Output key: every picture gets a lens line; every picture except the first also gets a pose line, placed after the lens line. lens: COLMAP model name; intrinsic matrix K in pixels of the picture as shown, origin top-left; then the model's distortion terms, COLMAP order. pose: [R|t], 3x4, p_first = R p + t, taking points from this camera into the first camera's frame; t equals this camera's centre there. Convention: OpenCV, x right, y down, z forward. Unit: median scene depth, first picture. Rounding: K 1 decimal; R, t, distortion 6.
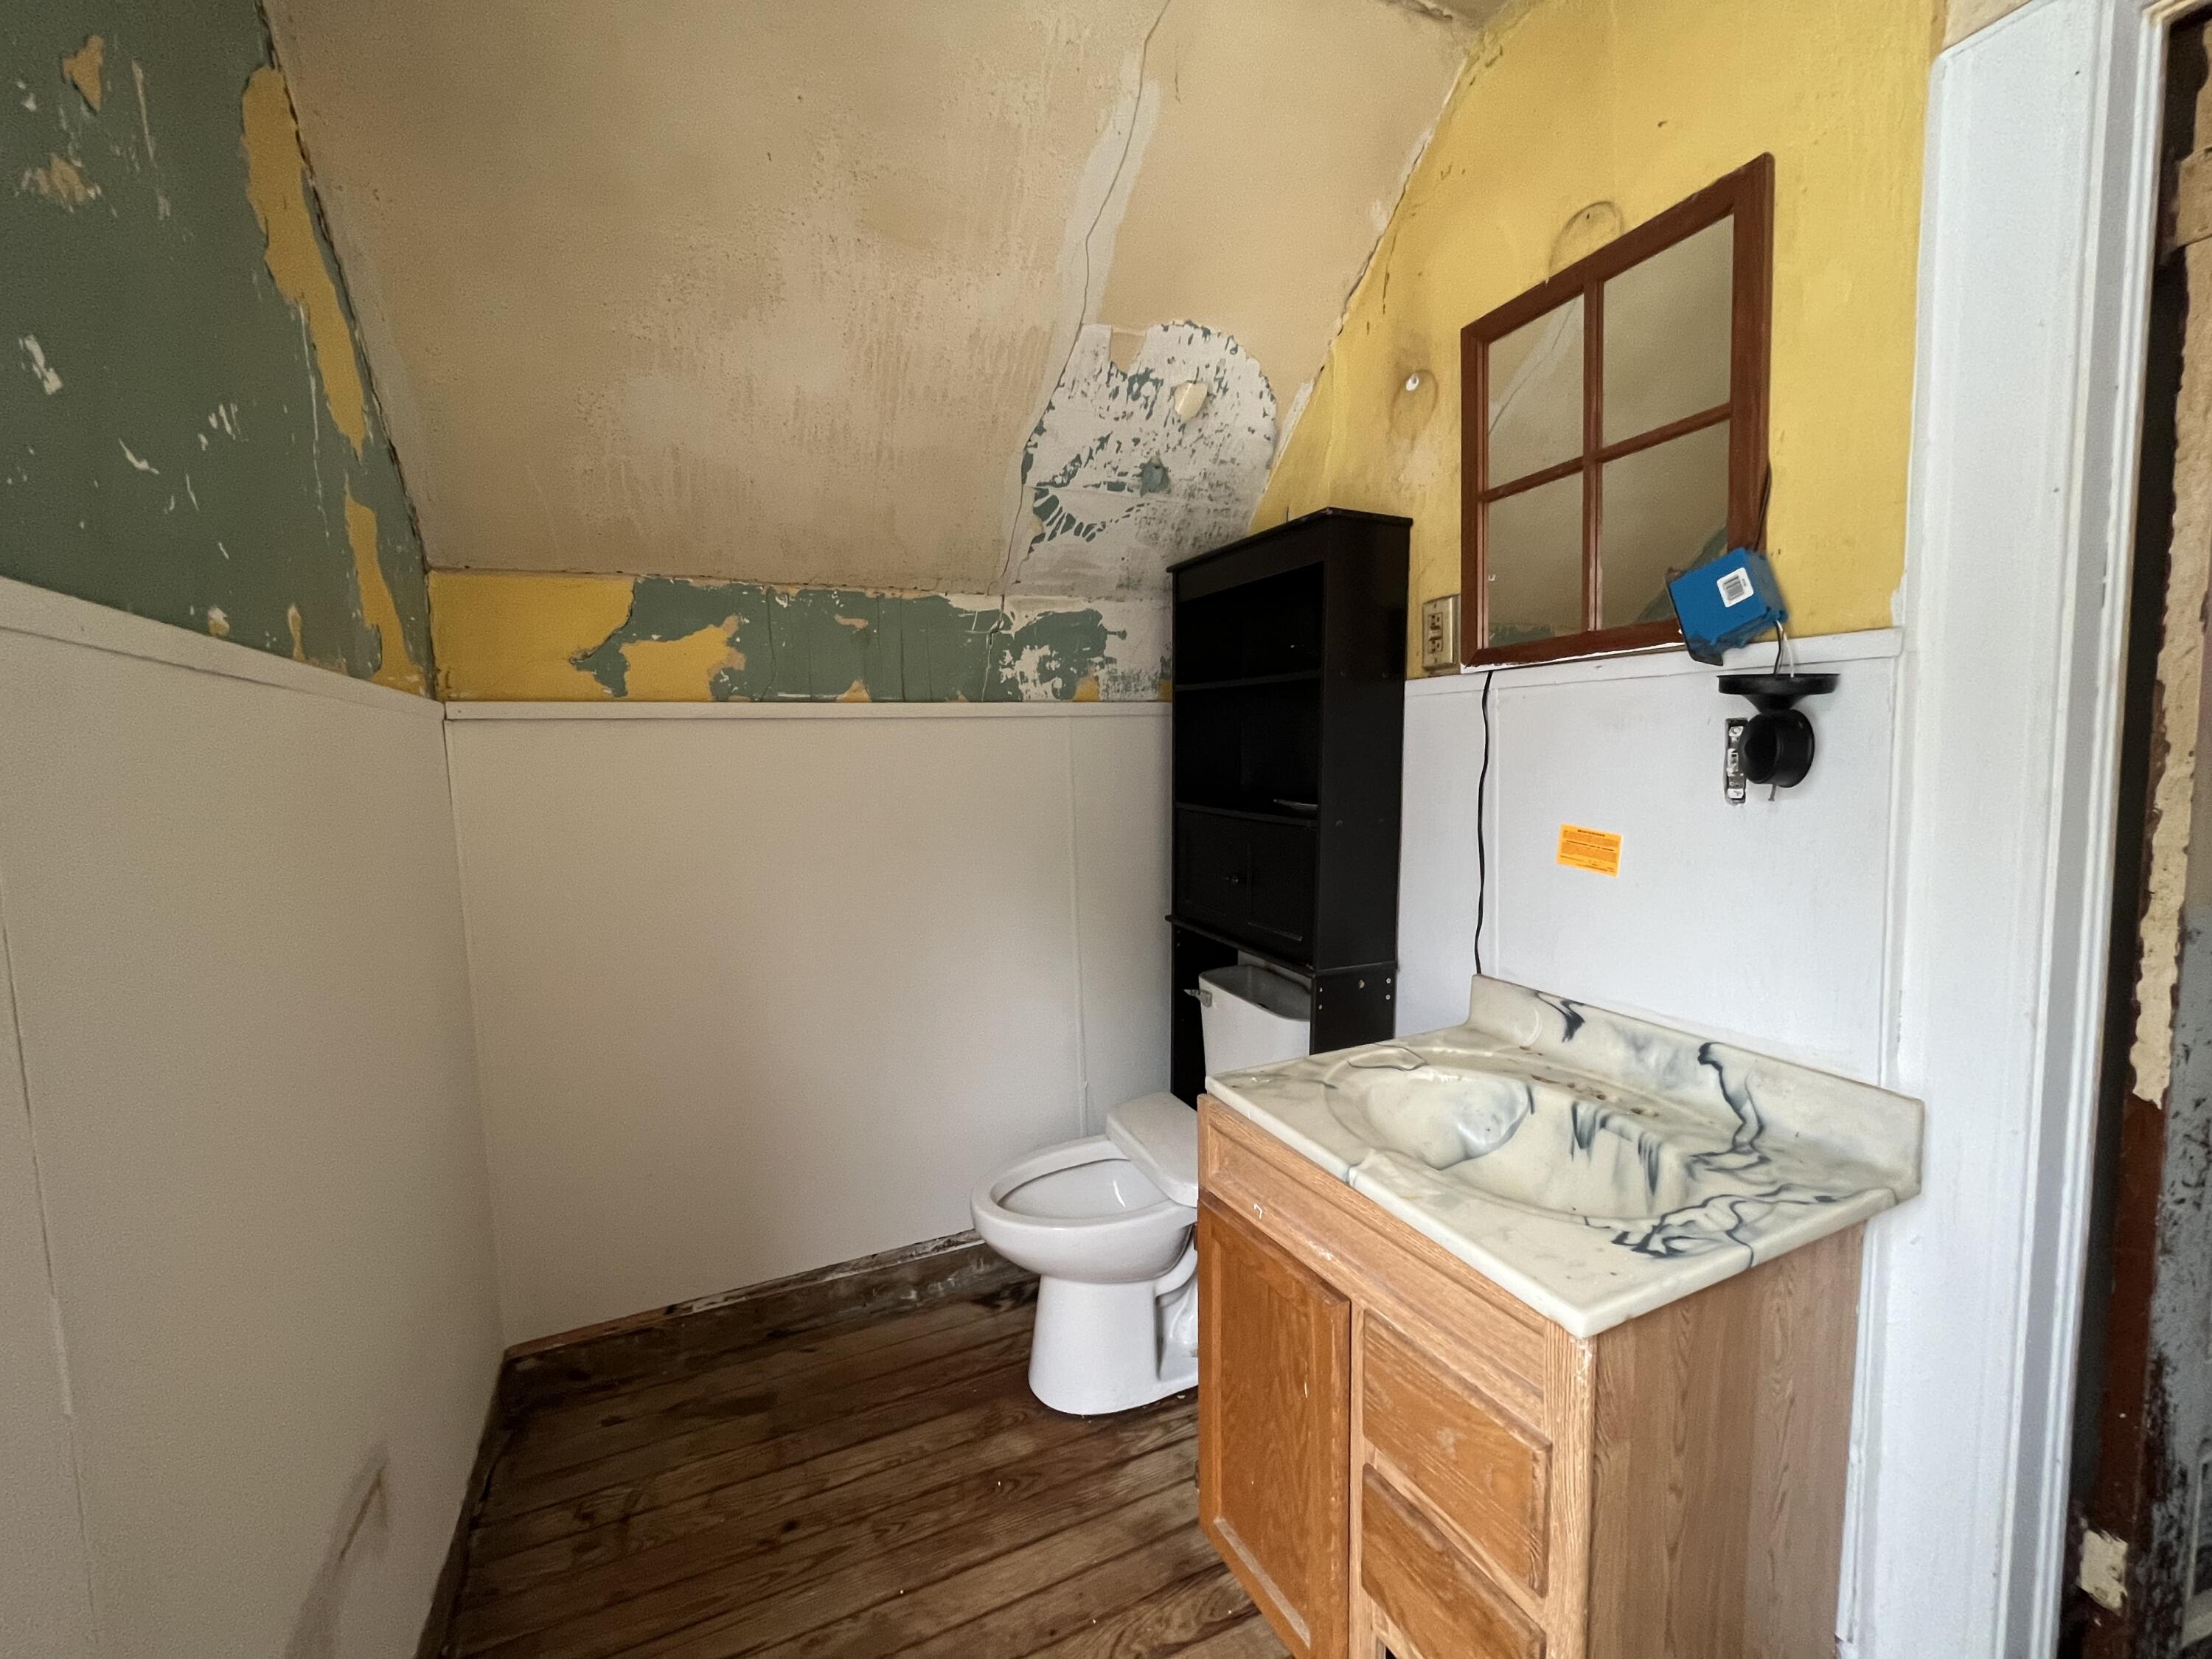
lens RADIAL K [[886.7, 0, 1105.6], [0, 886.7, 830.9], [0, 0, 1]] dist [-0.002943, -0.000242]
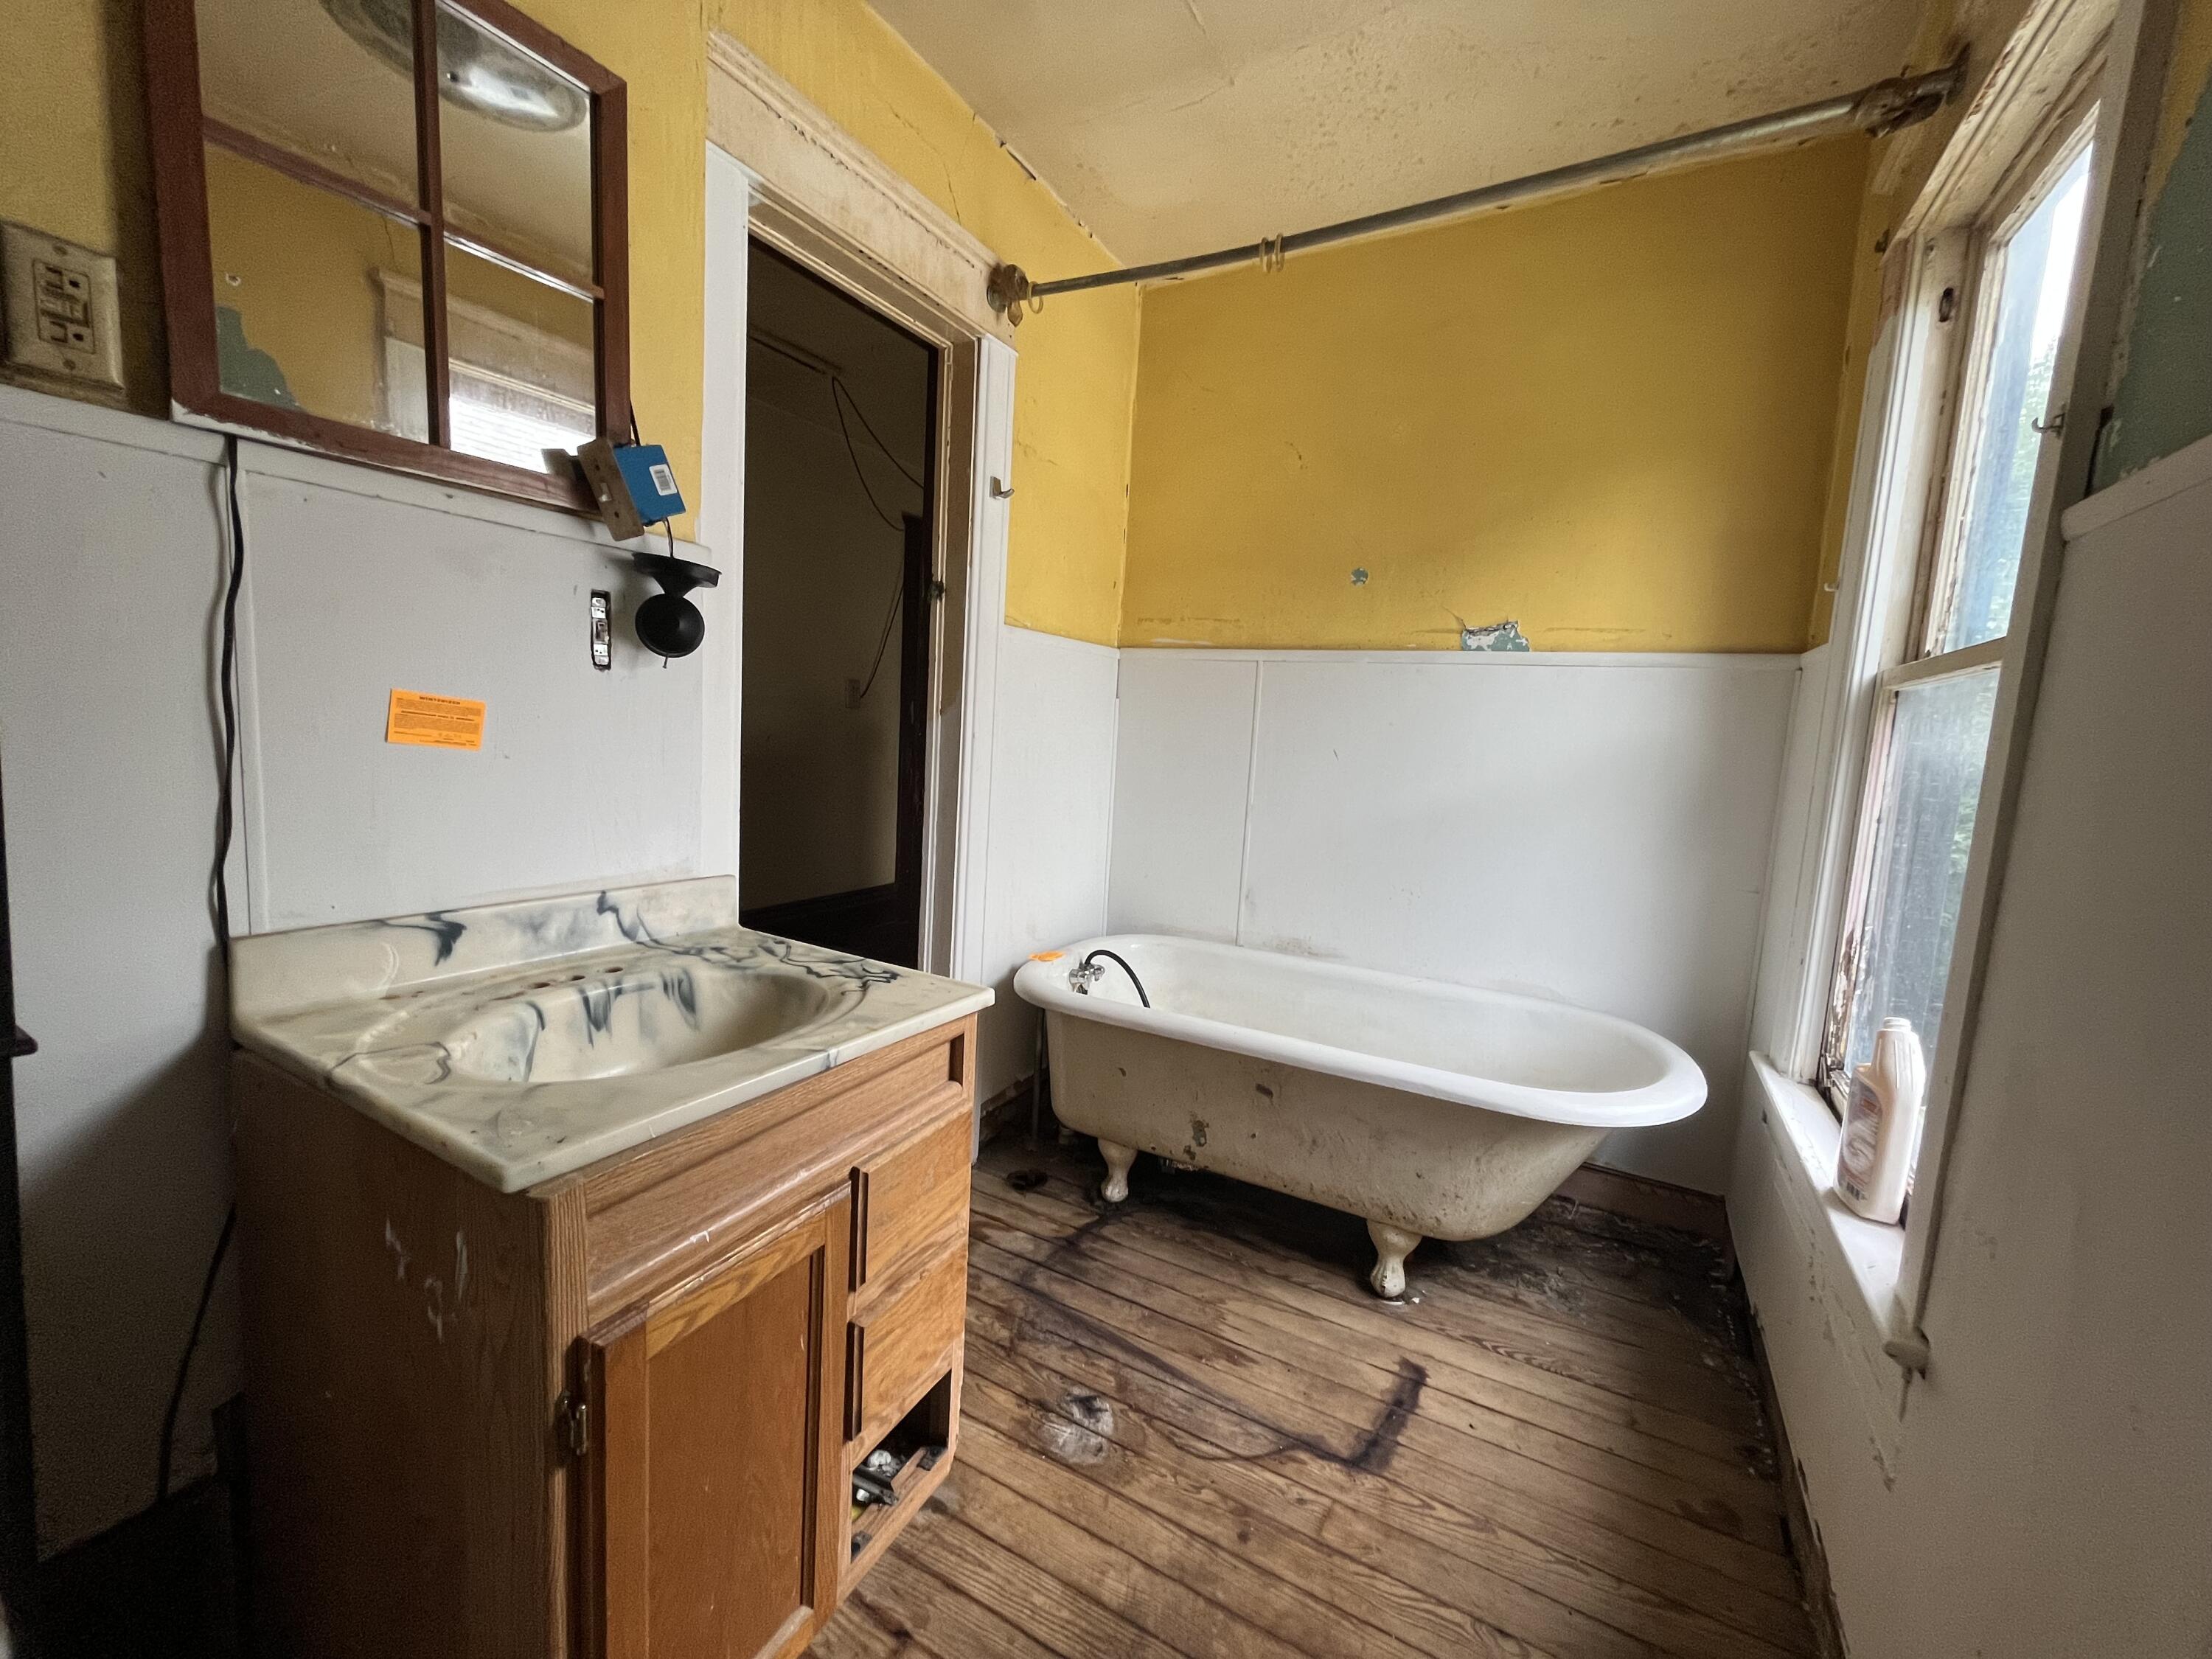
lens RADIAL K [[886.7, 0, 1099.5], [0, 886.7, 826.7], [0, 0, 1]] dist [-0.002943, -0.000242]
pose [[-0.581812, -0.104400, 0.806595, -0.490330], [0.029291, 0.988394, 0.149059, 0.014077], [-0.812795, 0.110351, -0.572002, 1.013682]]
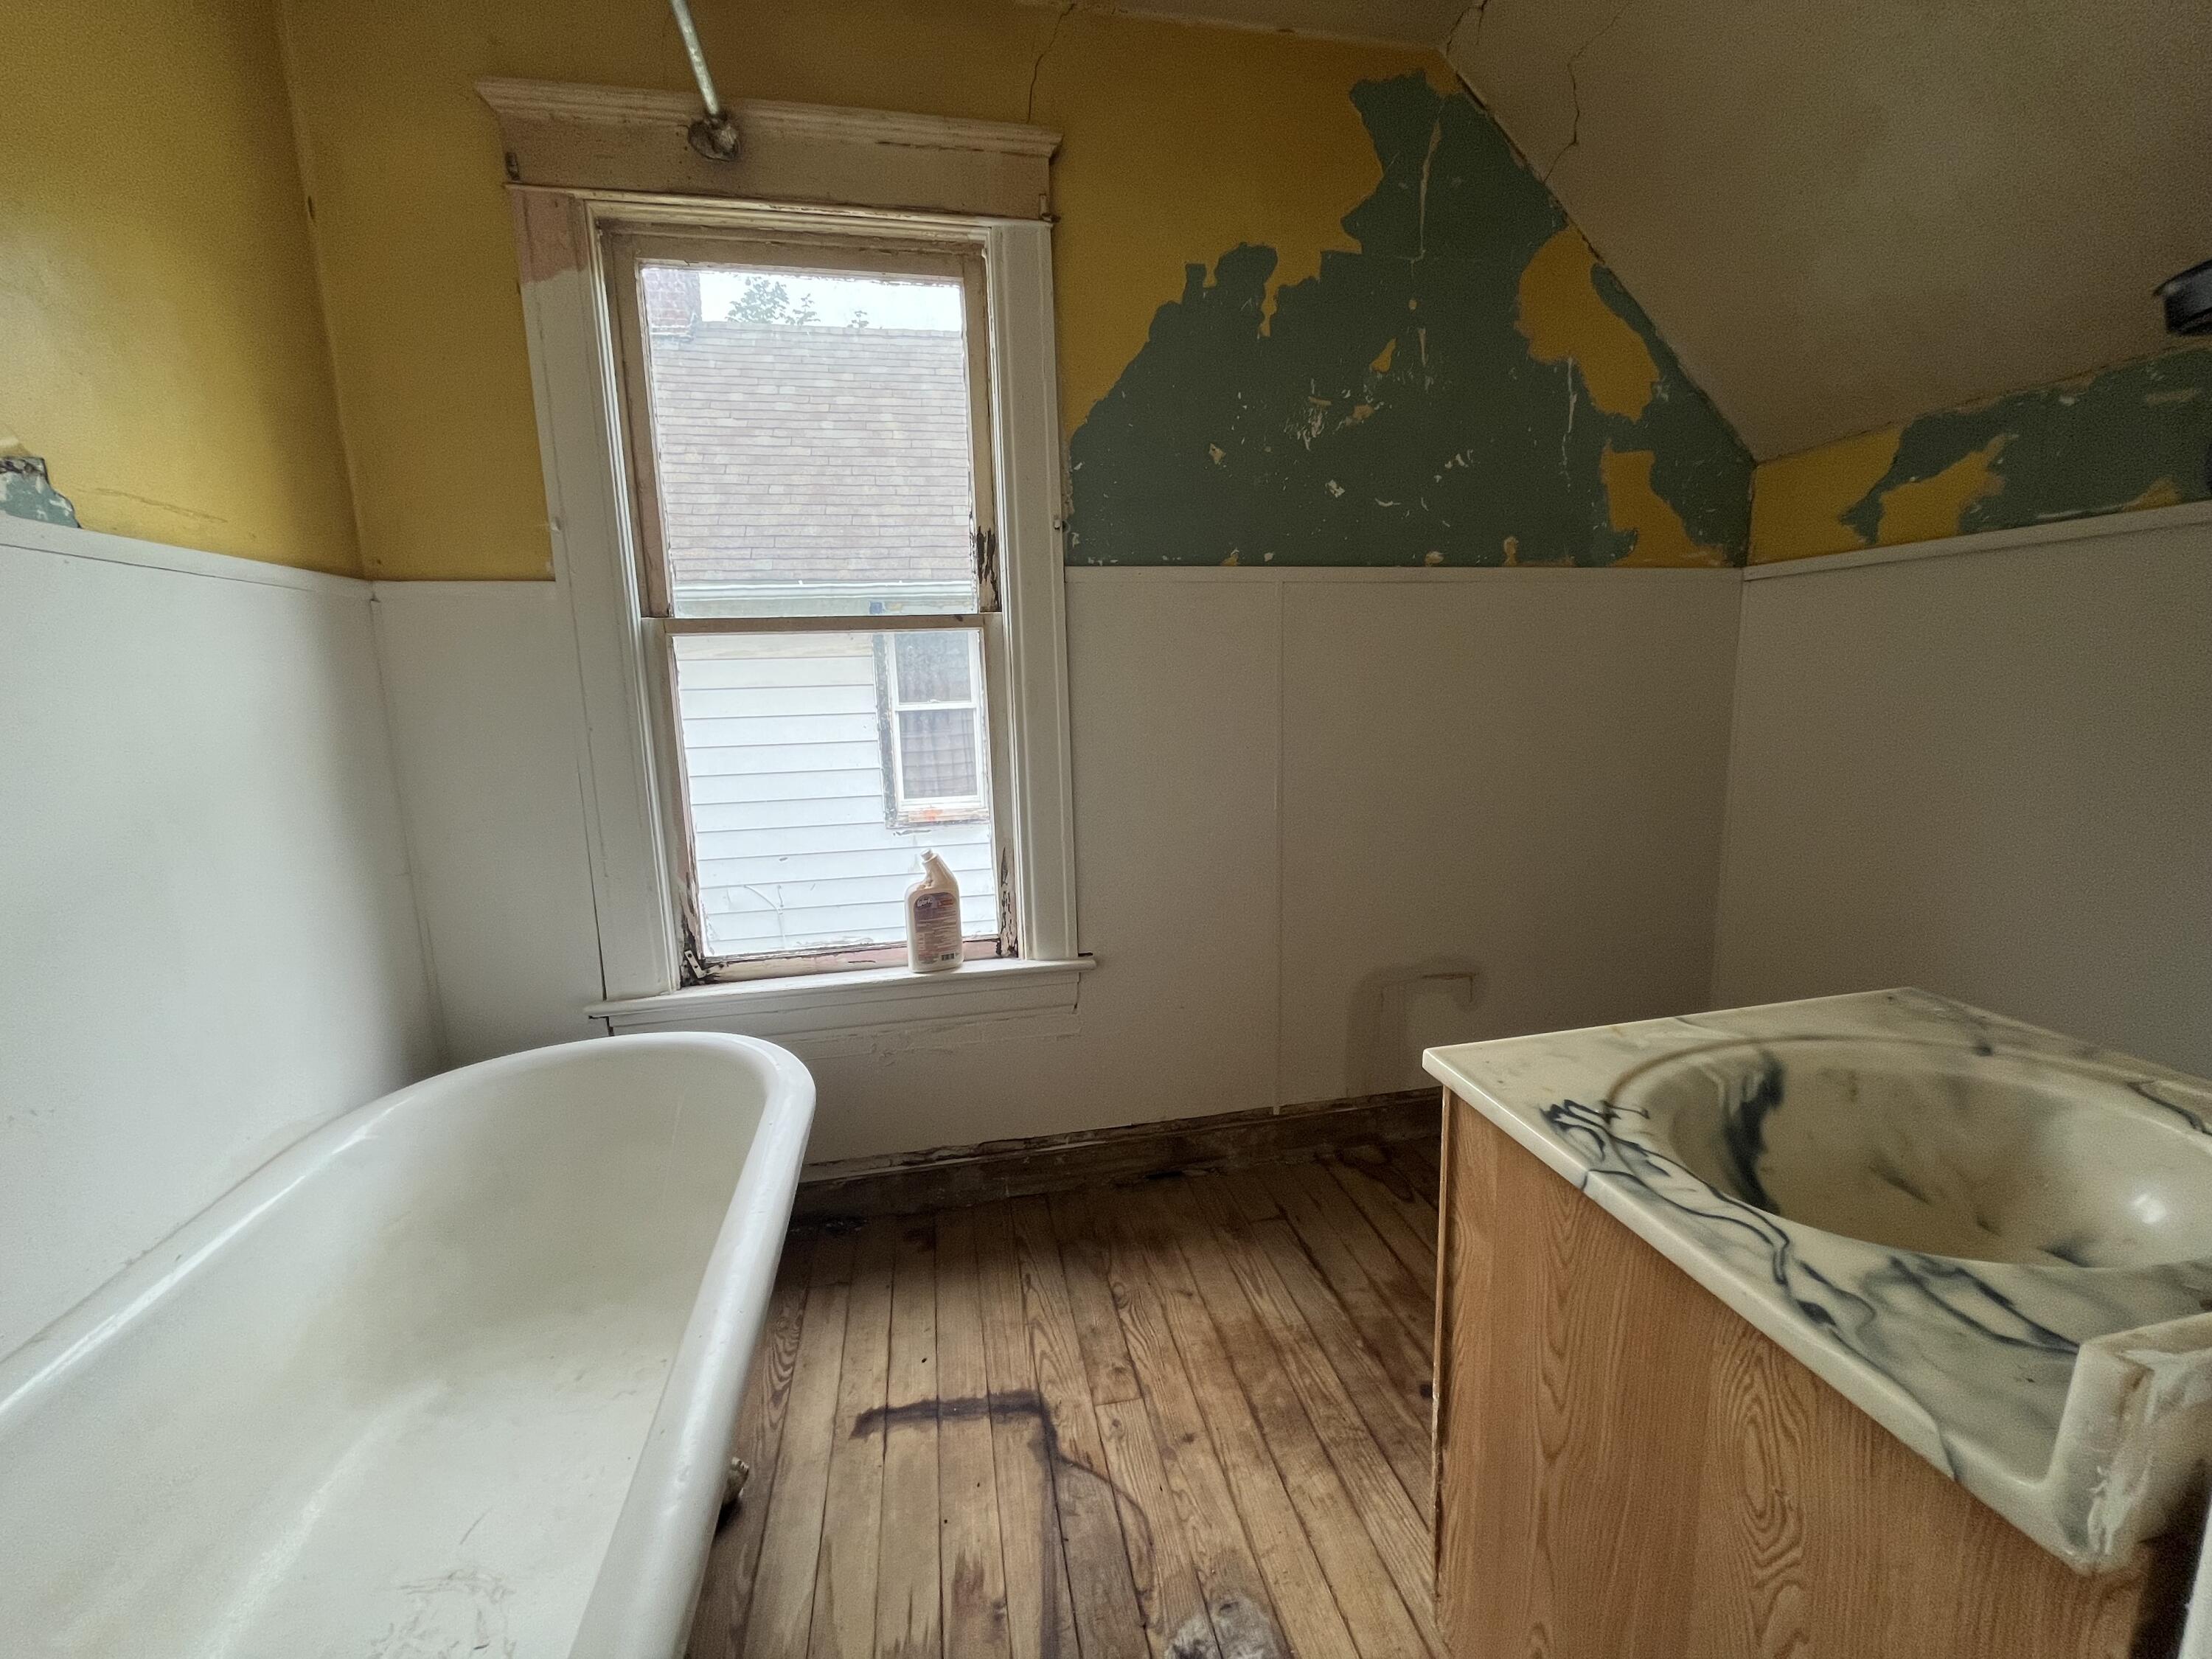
lens RADIAL K [[886.7, 0, 1106.1], [0, 886.7, 828.1], [0, 0, 1]] dist [-0.002943, -0.000242]
pose [[-0.229744, 0.189846, -0.954555, 1.017115], [-0.049591, 0.977233, 0.206292, 0.014499], [0.971987, 0.094732, -0.215099, 0.474191]]
